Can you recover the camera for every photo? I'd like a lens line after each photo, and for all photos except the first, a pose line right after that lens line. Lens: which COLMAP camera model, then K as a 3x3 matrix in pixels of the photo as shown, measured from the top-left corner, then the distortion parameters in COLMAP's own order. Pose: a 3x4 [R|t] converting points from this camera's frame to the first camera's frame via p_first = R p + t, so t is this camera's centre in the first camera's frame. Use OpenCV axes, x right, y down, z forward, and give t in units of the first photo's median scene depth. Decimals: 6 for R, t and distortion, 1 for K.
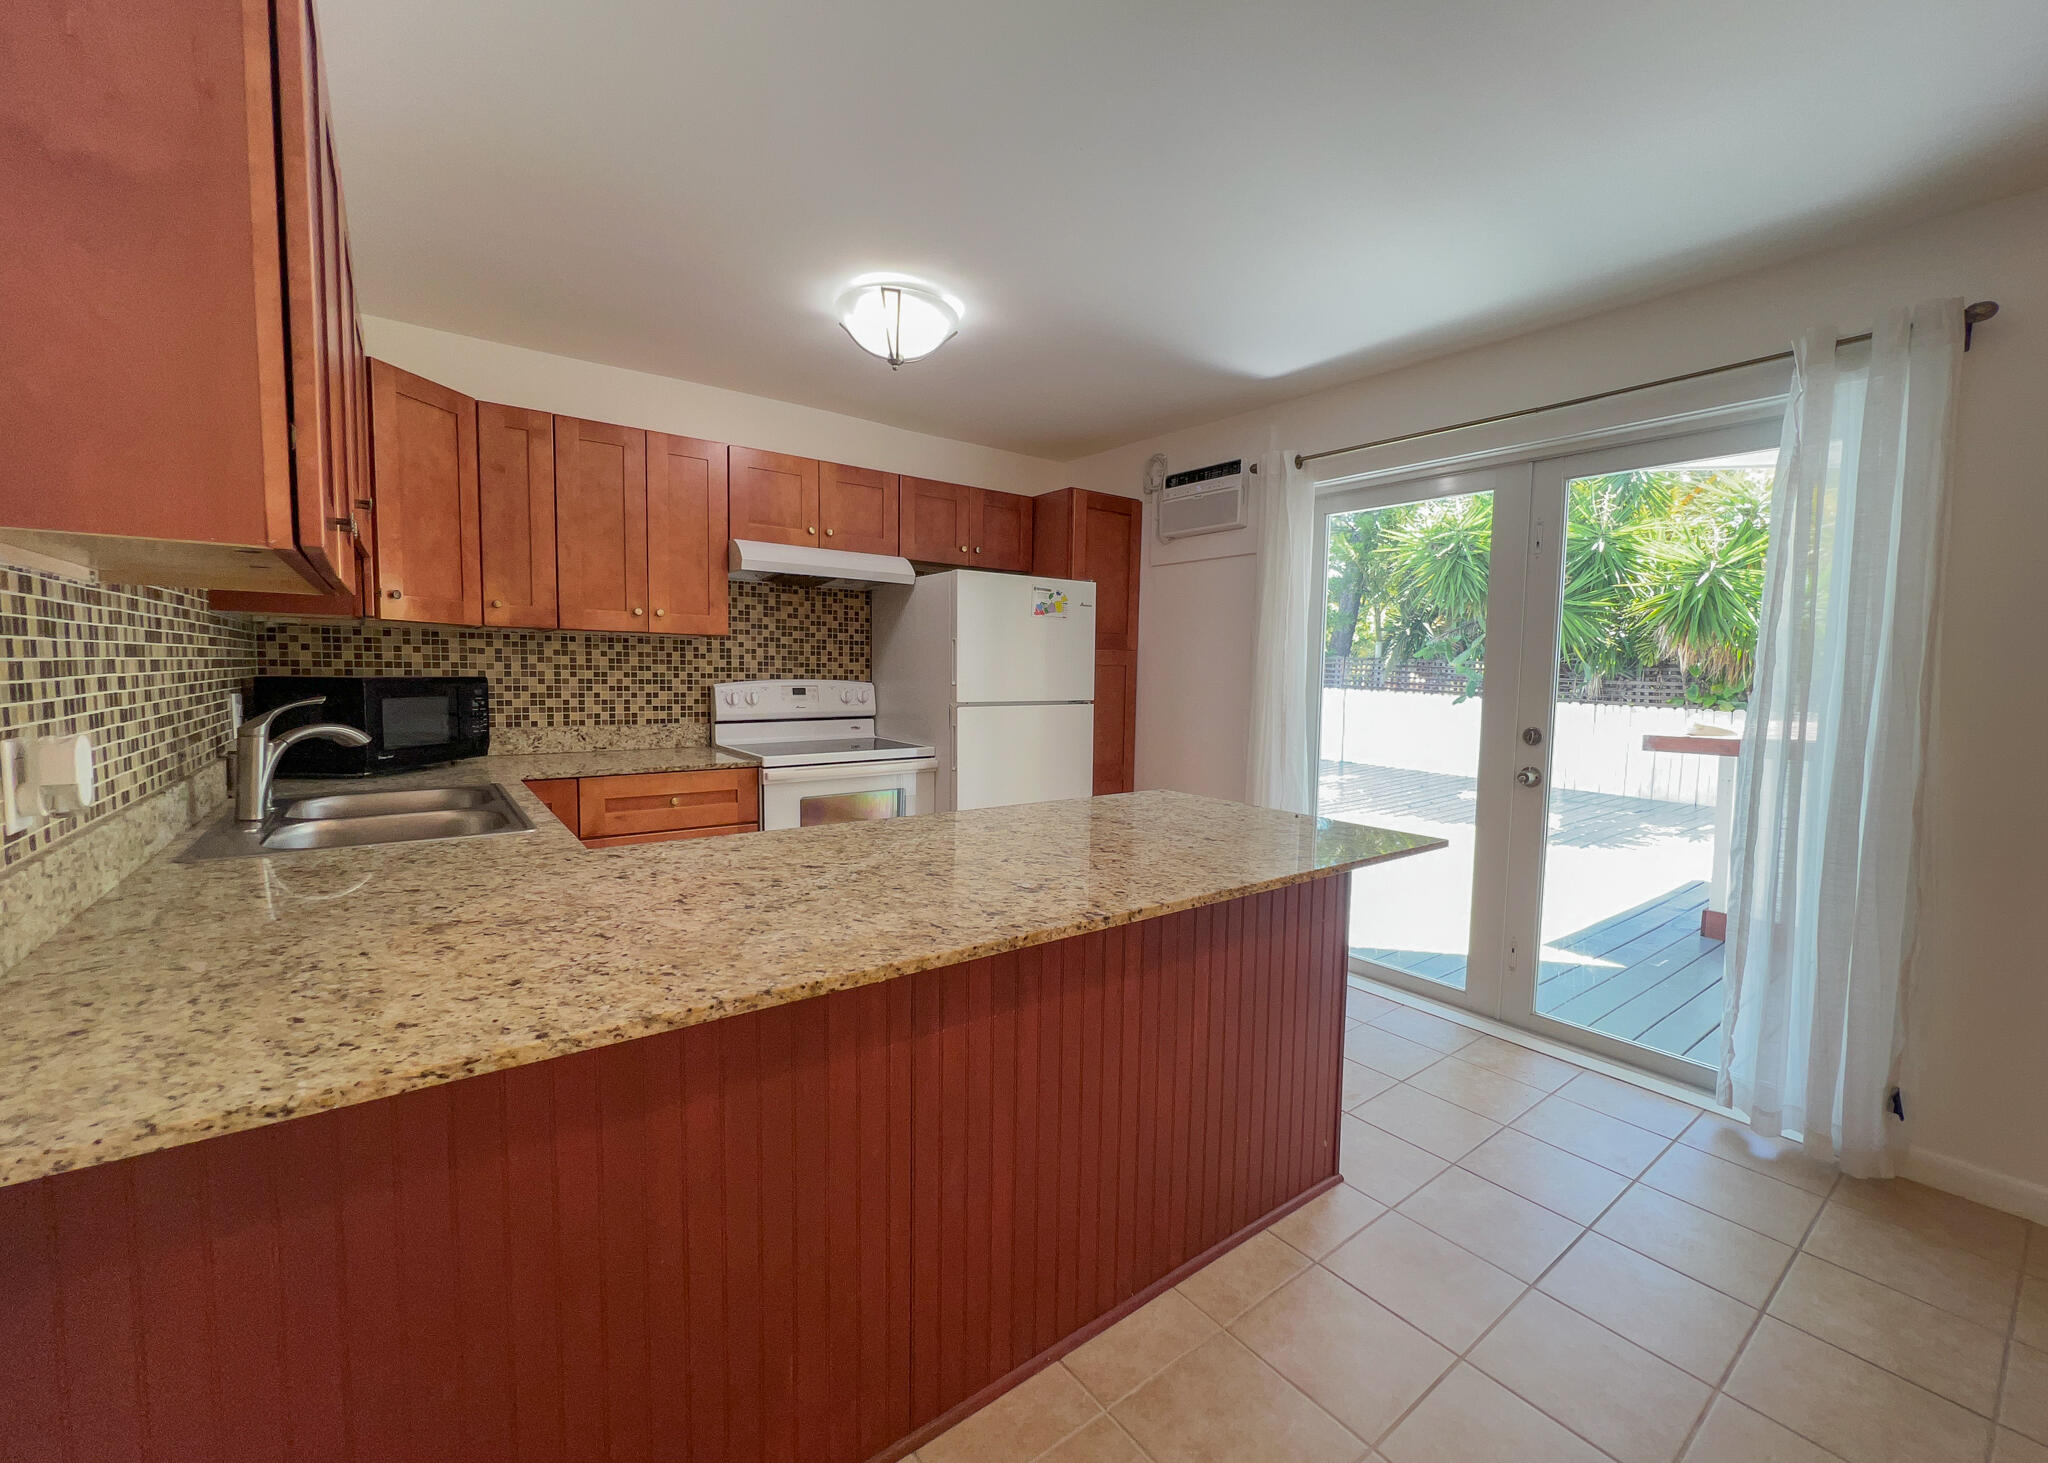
lens RADIAL K [[826.2, 0, 1037.0], [0, 826.2, 746.9], [0, 0, 1]] dist [-0.000229, 0.001483]
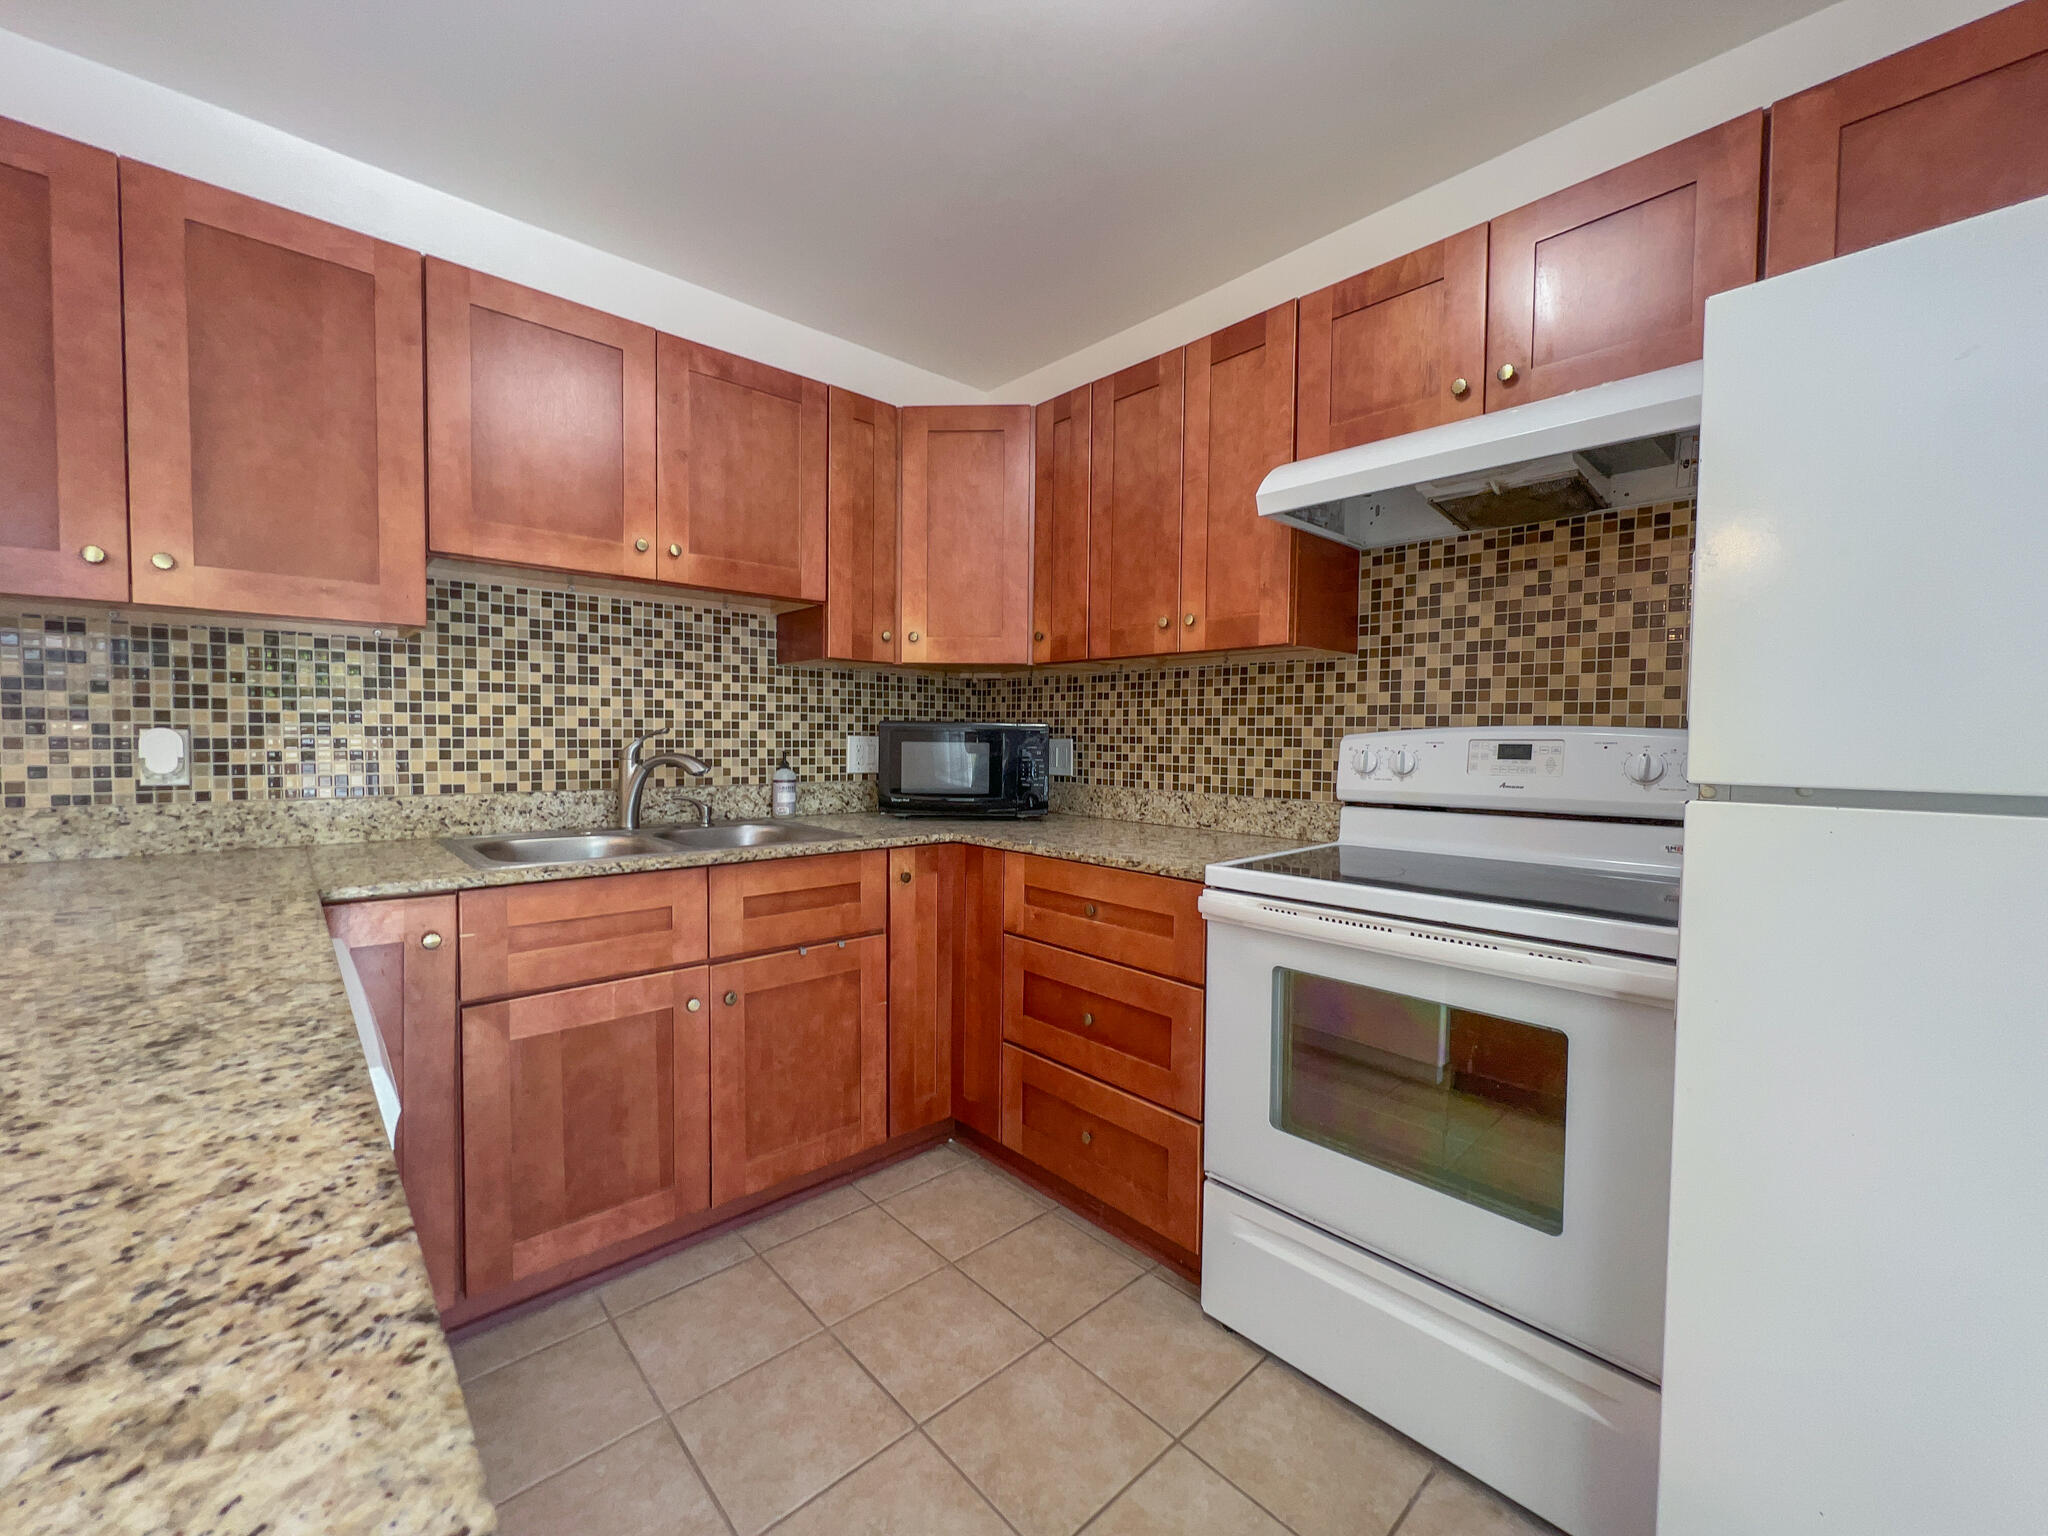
lens RADIAL K [[827.8, 0, 949.8], [0, 827.8, 764.3], [0, 0, 1]] dist [-0.005612, 0.001072]
pose [[0.051039, 0.022800, -0.998436, 0.168203], [-0.102512, 0.994578, 0.017472, -0.040484], [0.993422, 0.101460, 0.053099, 0.739936]]
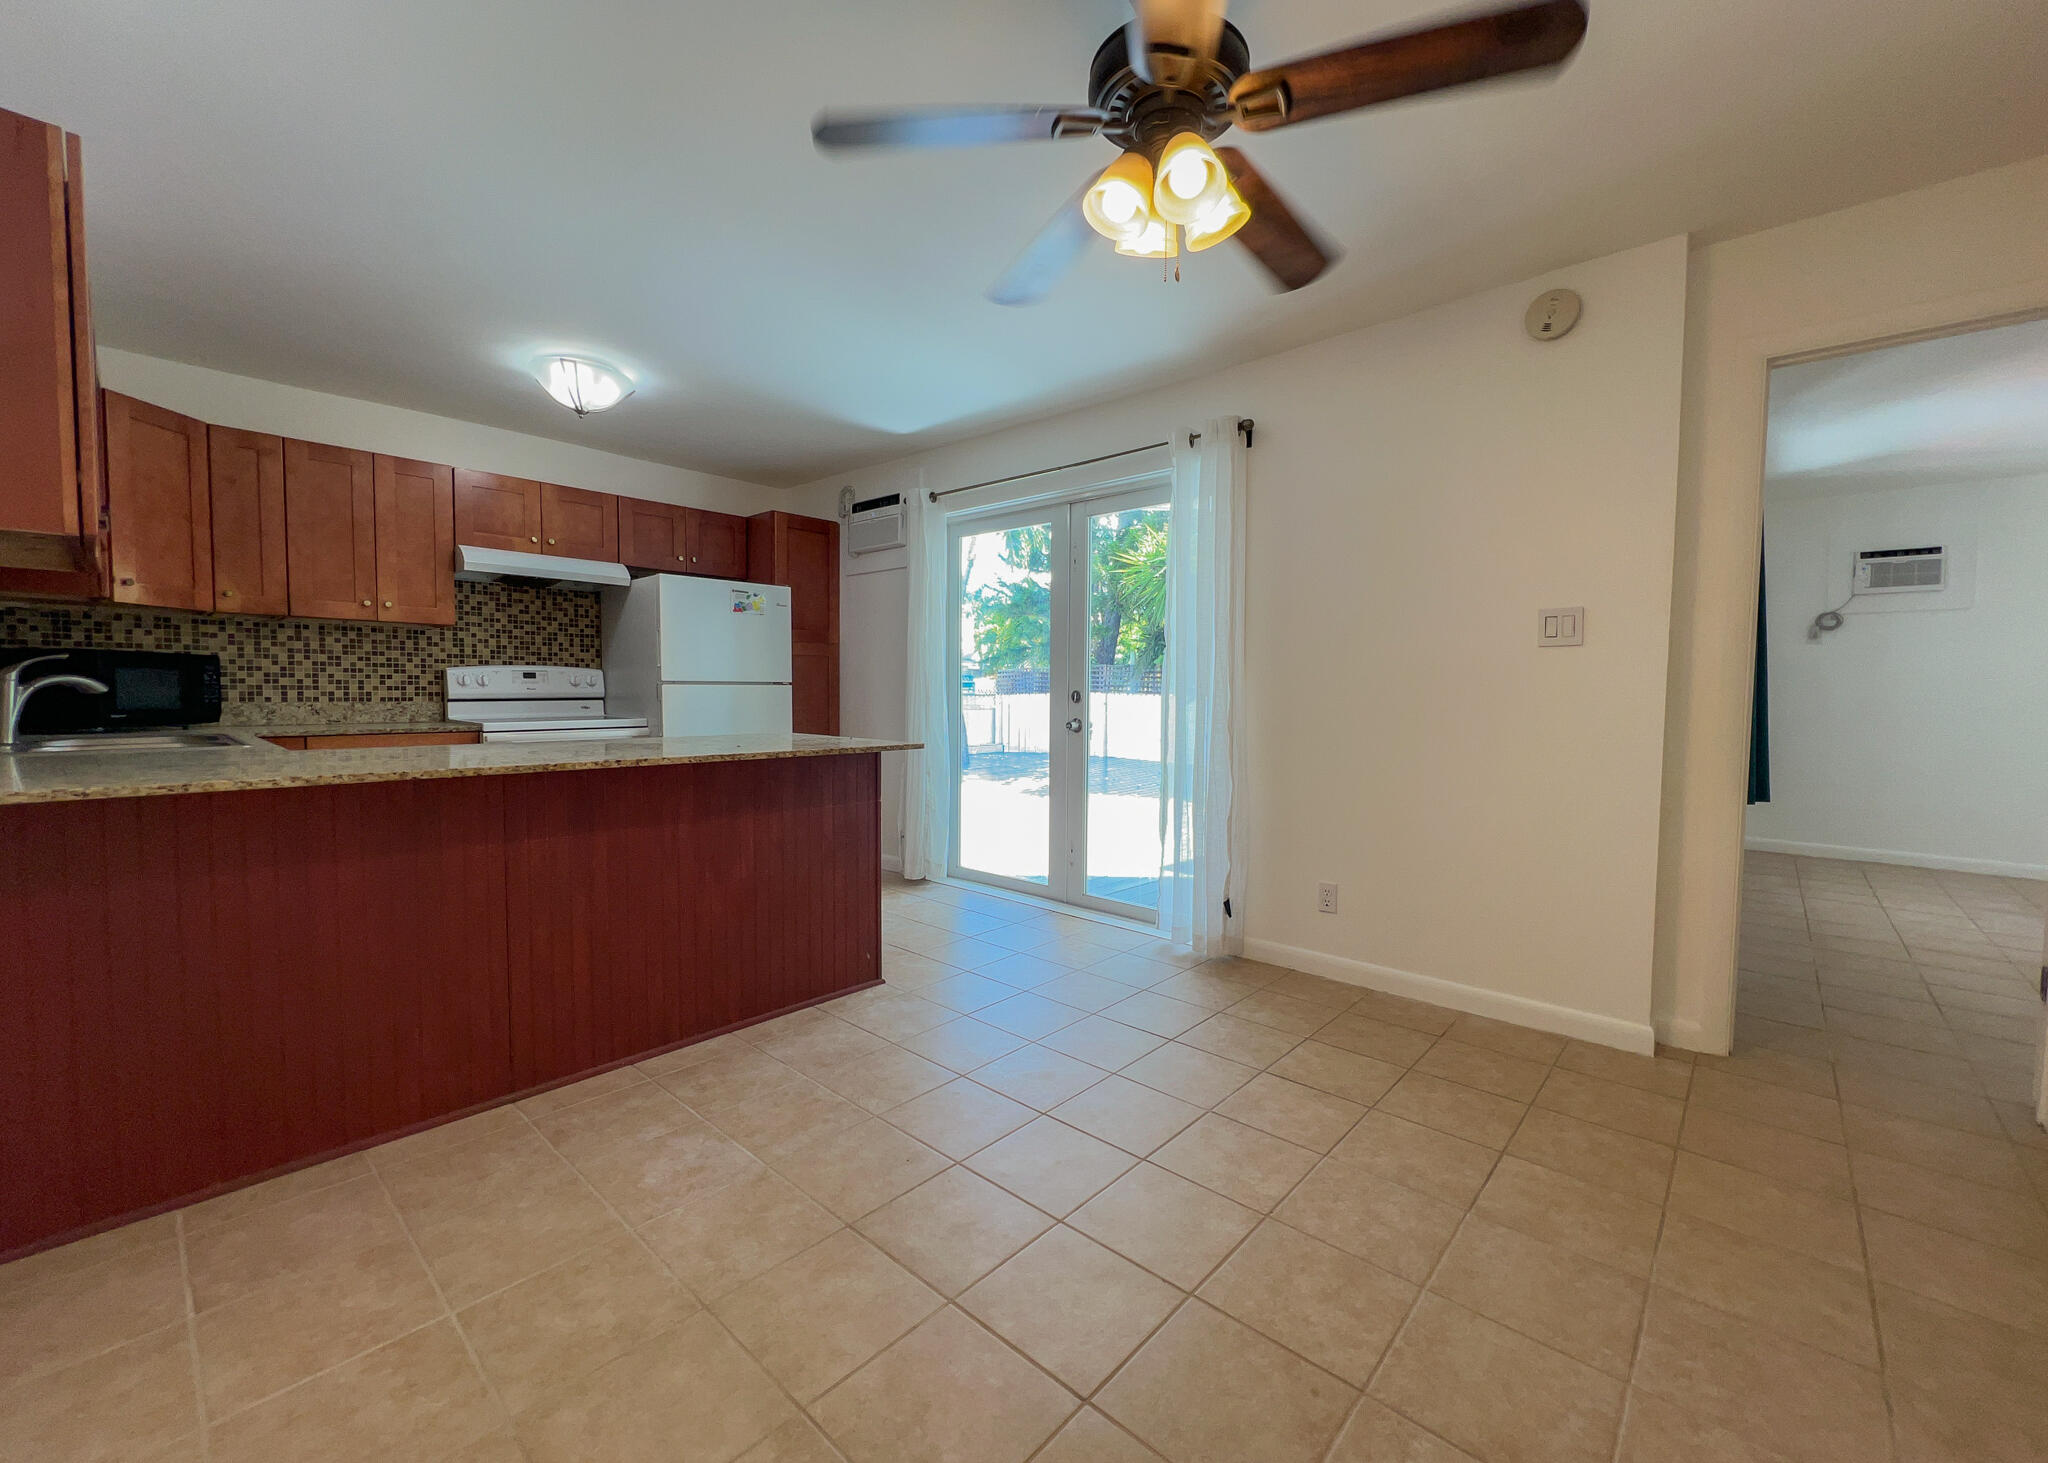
lens RADIAL K [[826.2, 0, 1032.5], [0, 826.2, 744.0], [0, 0, 1]] dist [-0.000229, 0.001483]
pose [[0.983936, -0.018773, 0.177530, 0.228841], [0.023574, 0.999410, -0.024973, 0.085139], [-0.176957, 0.028757, 0.983798, -0.313647]]
